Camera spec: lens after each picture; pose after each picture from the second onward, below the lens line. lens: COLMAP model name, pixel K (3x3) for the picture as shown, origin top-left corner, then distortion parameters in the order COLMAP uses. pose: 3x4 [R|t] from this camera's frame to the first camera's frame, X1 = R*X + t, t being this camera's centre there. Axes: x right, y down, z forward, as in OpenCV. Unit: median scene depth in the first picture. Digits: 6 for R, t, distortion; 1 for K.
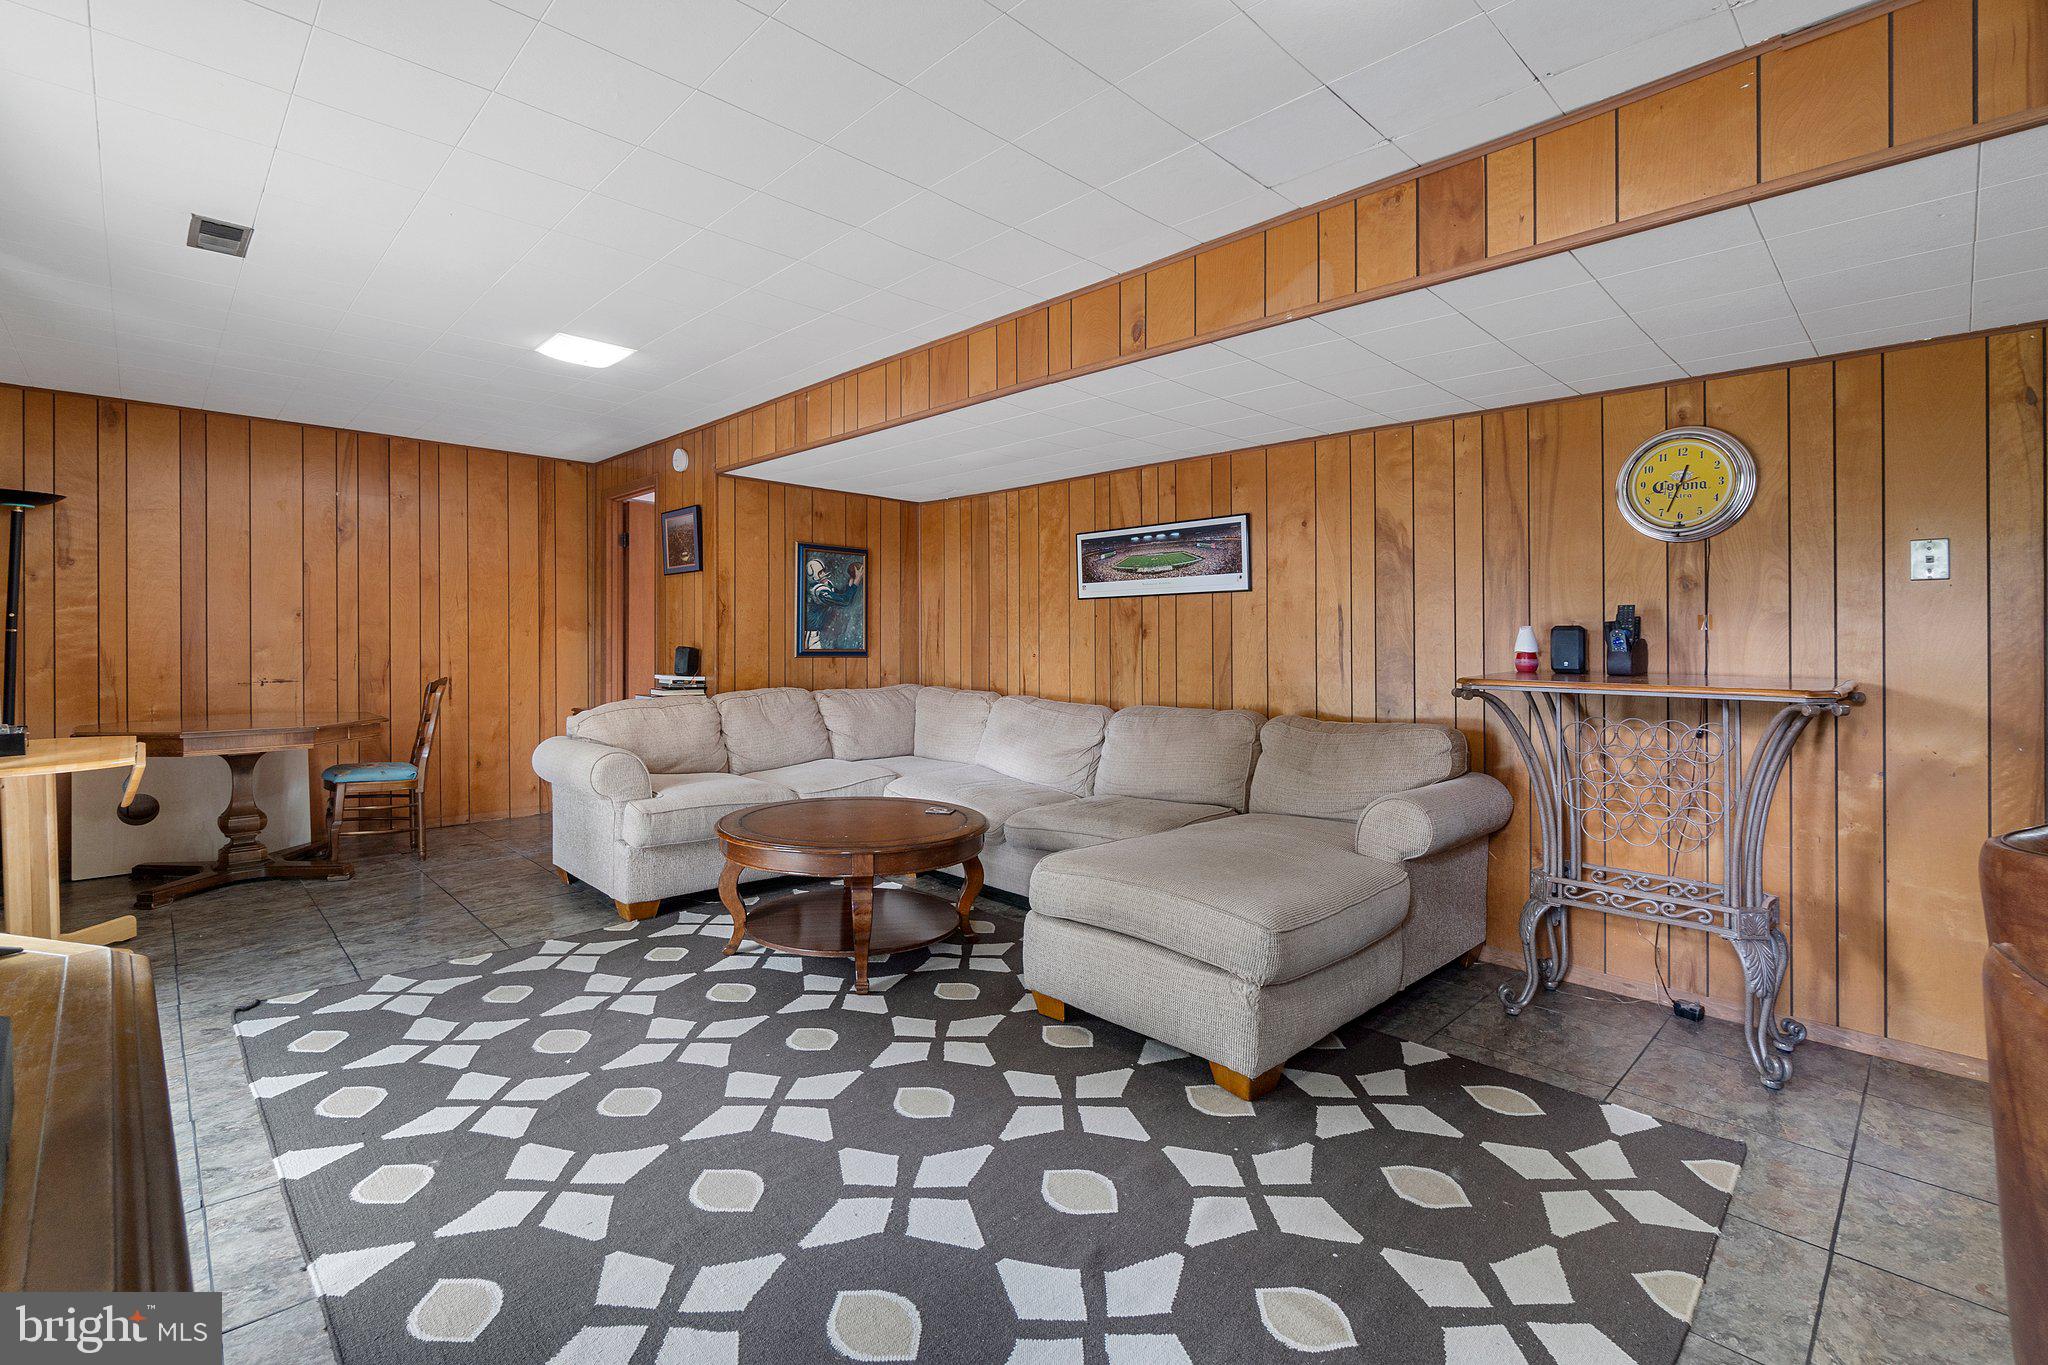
lens RADIAL K [[916.9, 0, 993.0], [0, 916.9, 643.2], [0, 0, 1]] dist [0.004082, -0.001051]
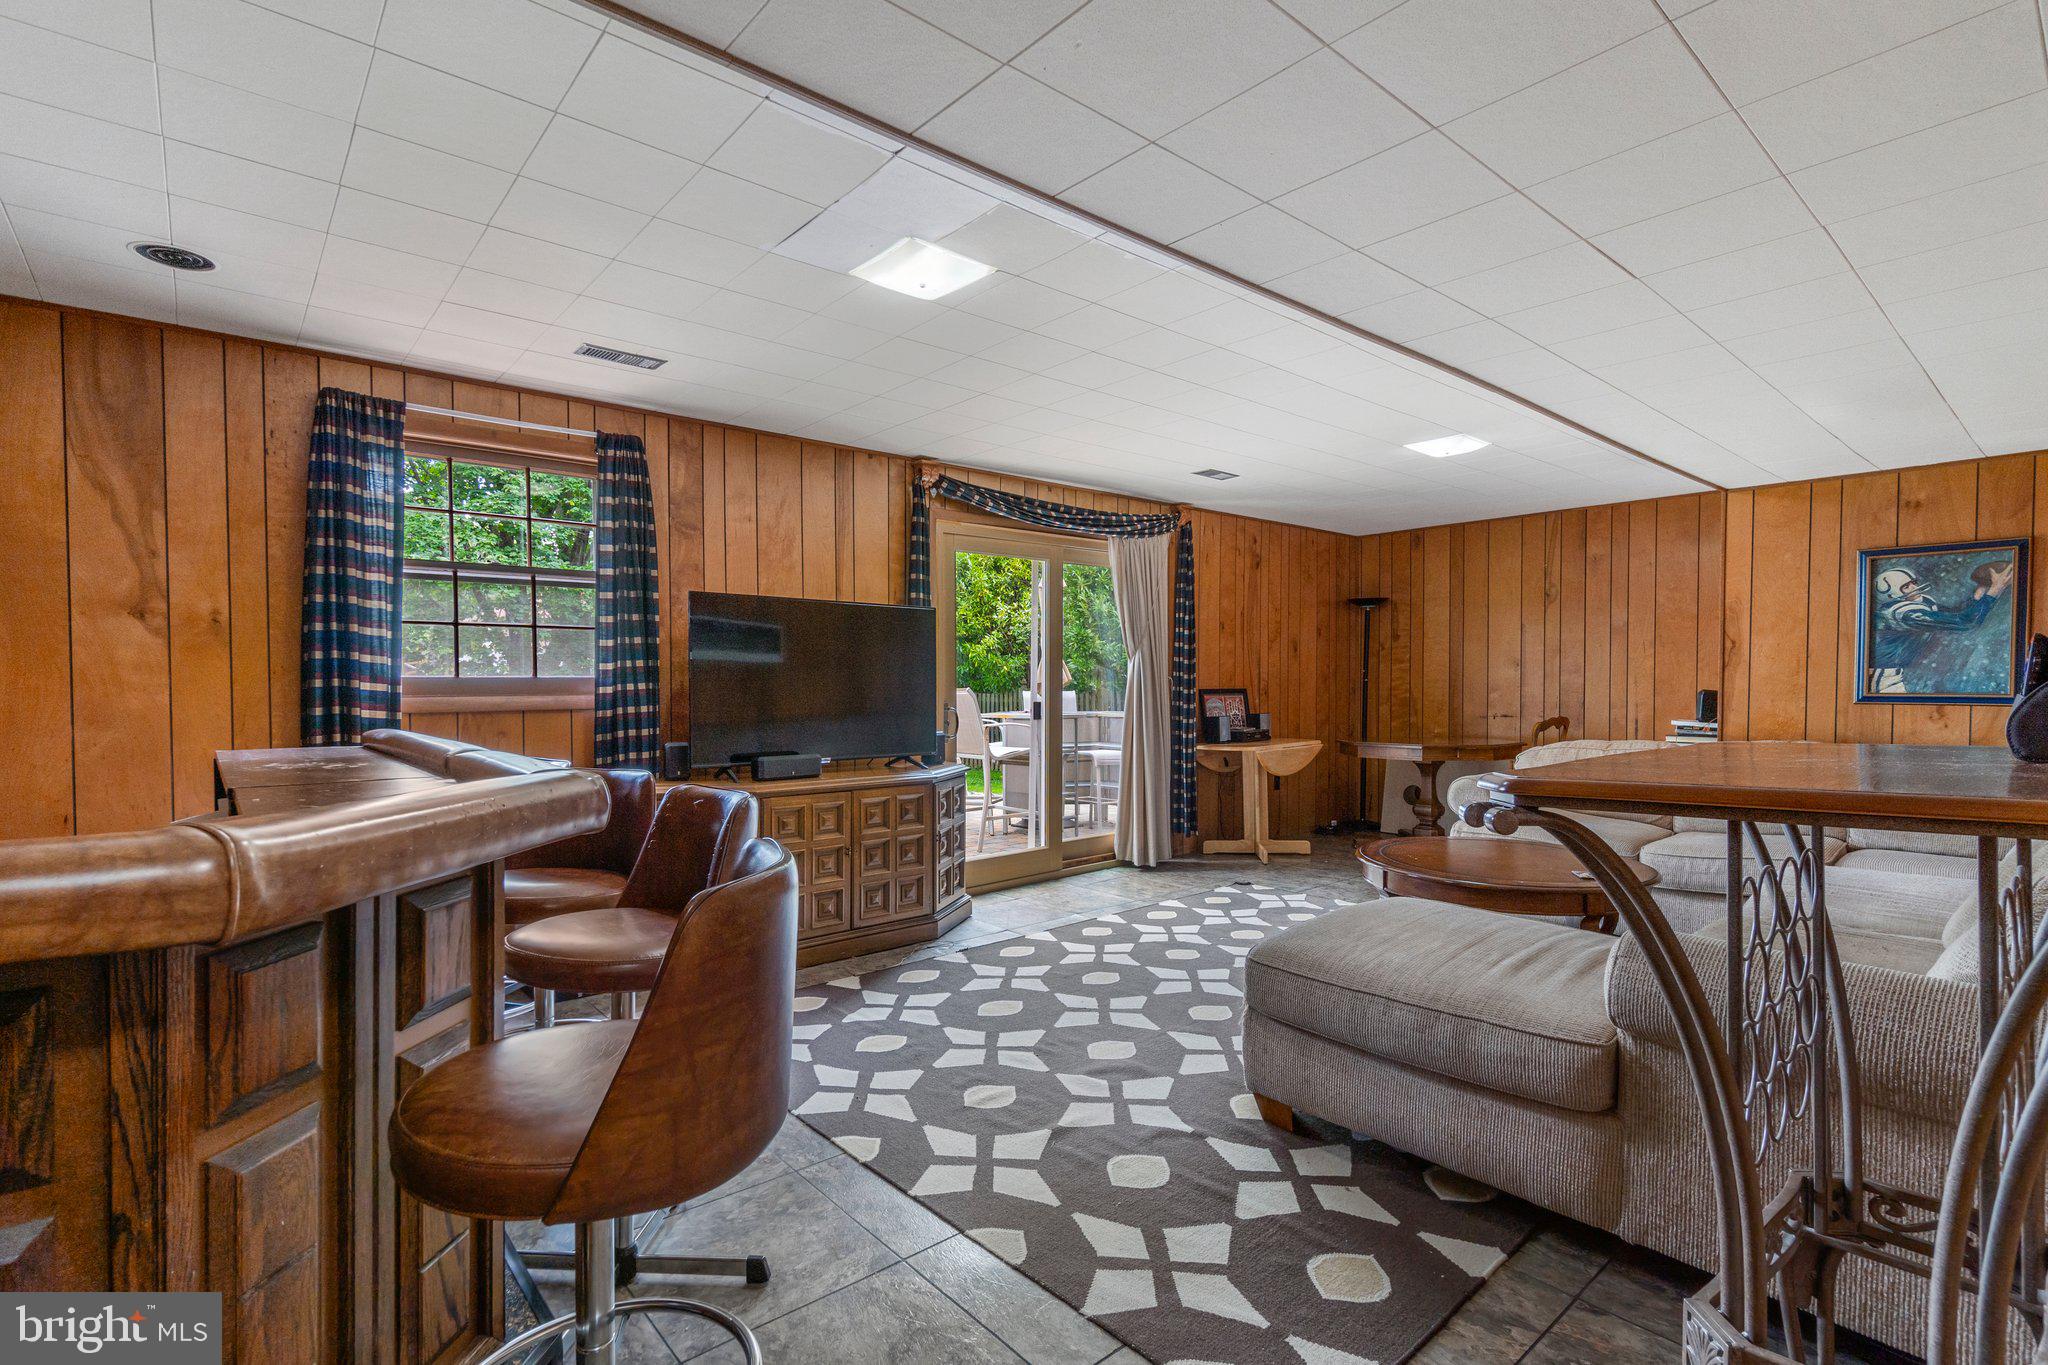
lens RADIAL K [[947.2, 0, 976.4], [0, 947.2, 699.3], [0, 0, 1]] dist [0.003972, 0.000478]
pose [[-0.083299, 0.009415, -0.996480, 0.701869], [-0.000907, 0.999954, 0.009523, 0.005533], [0.996524, 0.001697, -0.083286, 0.389306]]
